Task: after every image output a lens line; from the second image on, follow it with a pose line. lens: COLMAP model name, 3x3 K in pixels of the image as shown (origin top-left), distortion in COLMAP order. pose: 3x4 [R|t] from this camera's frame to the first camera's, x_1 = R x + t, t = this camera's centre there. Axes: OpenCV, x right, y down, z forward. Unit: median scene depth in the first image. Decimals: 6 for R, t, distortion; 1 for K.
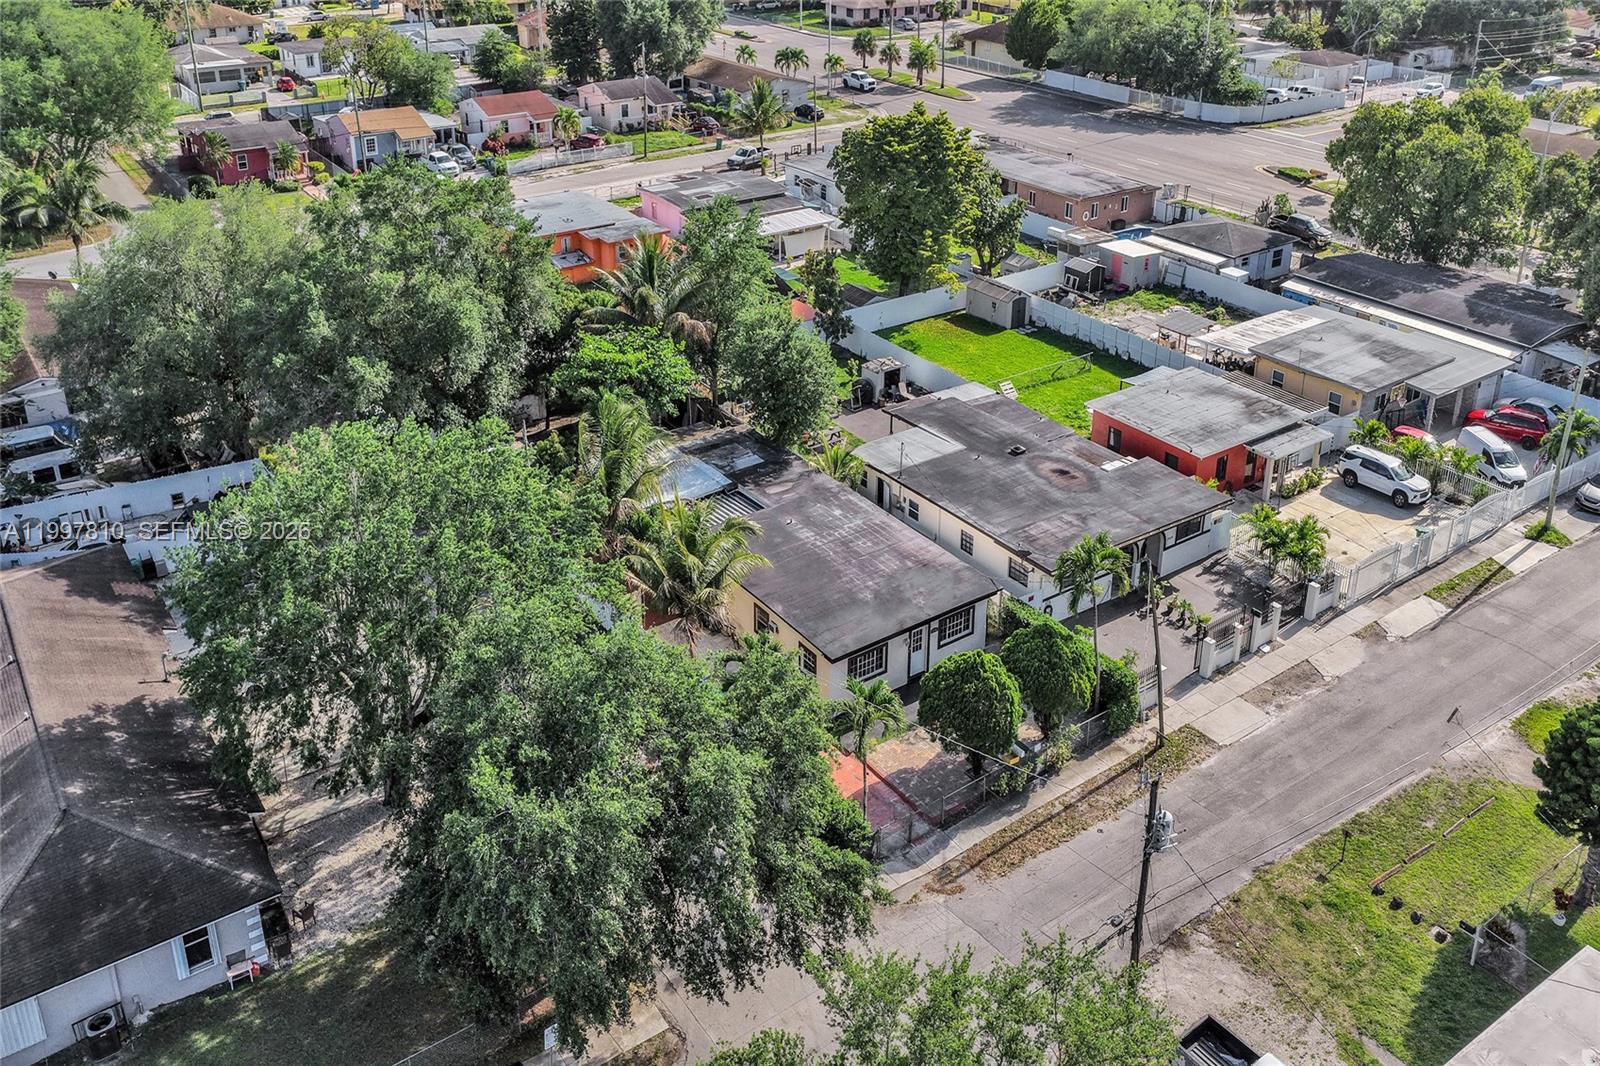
lens RADIAL K [[1267.0, 0, 800.0], [0, 1267.0, 533.0], [0, 0, 1]] dist [-0.006686, 0.016303]
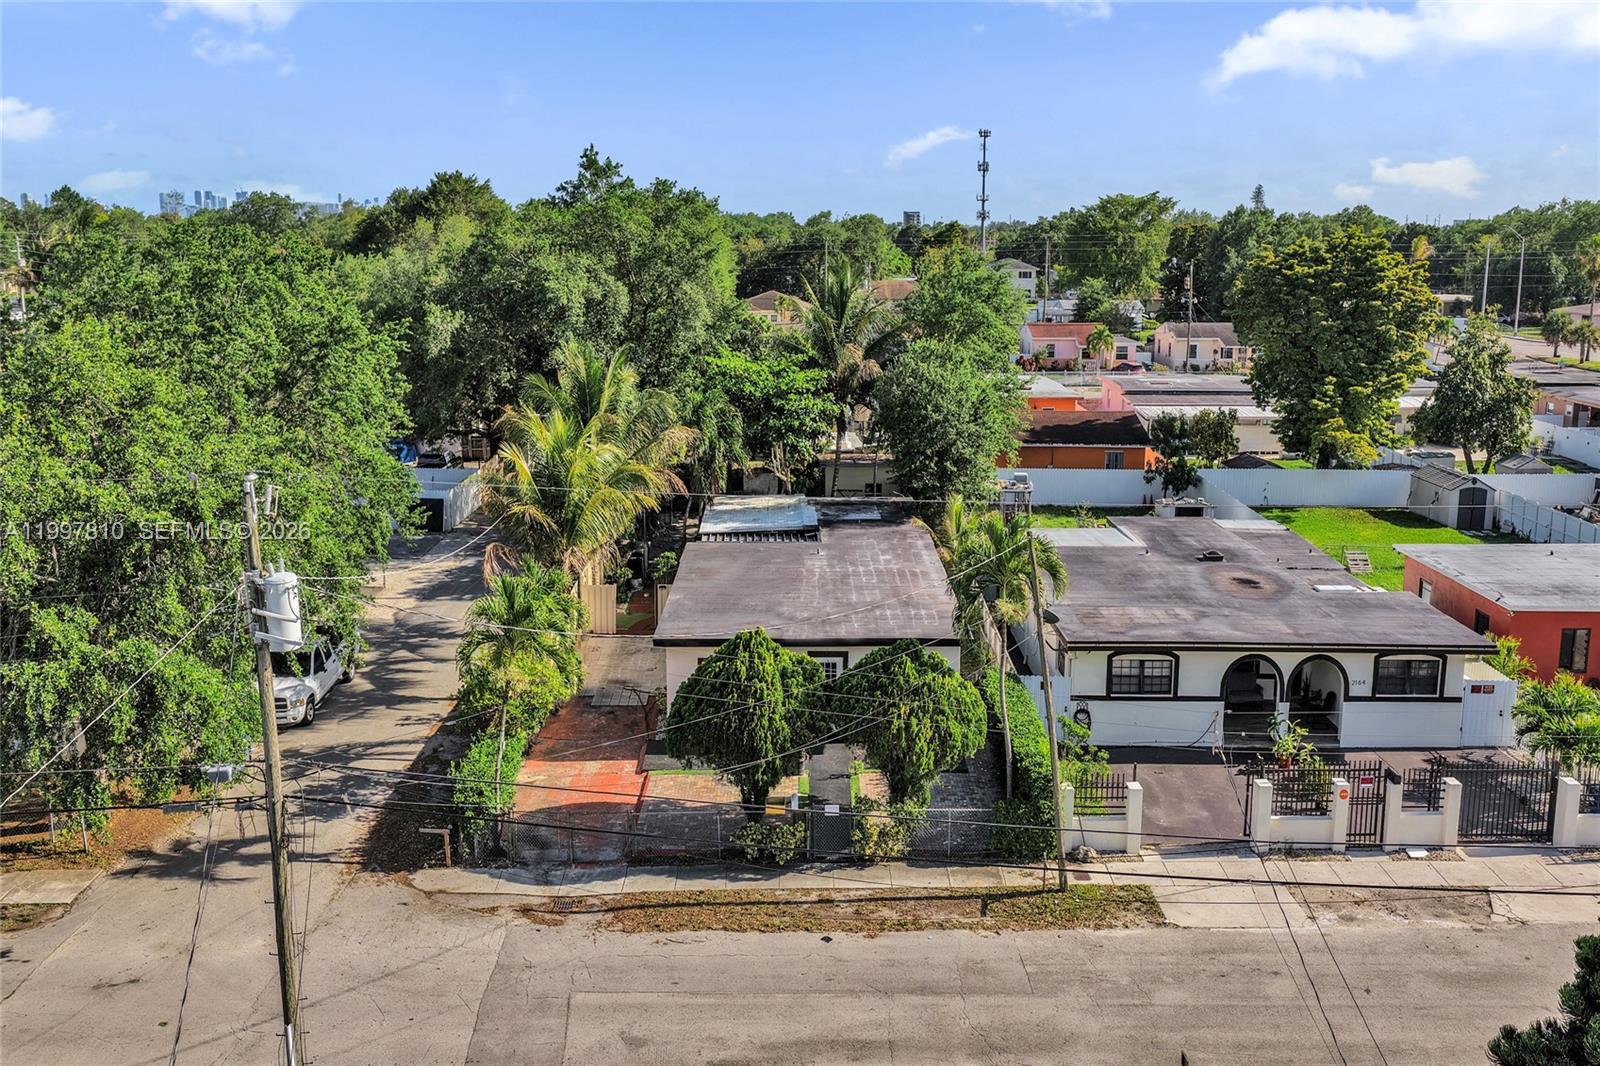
lens RADIAL K [[1282.0, 0, 804.6], [0, 1282.0, 647.3], [0, 0, 1]] dist [-0.001687, 0.015352]
pose [[0.818222, 0.177715, -0.546745, 0.357806], [-0.287233, 0.950187, -0.121004, 0.122379], [0.498006, 0.256052, 0.828509, 0.315514]]
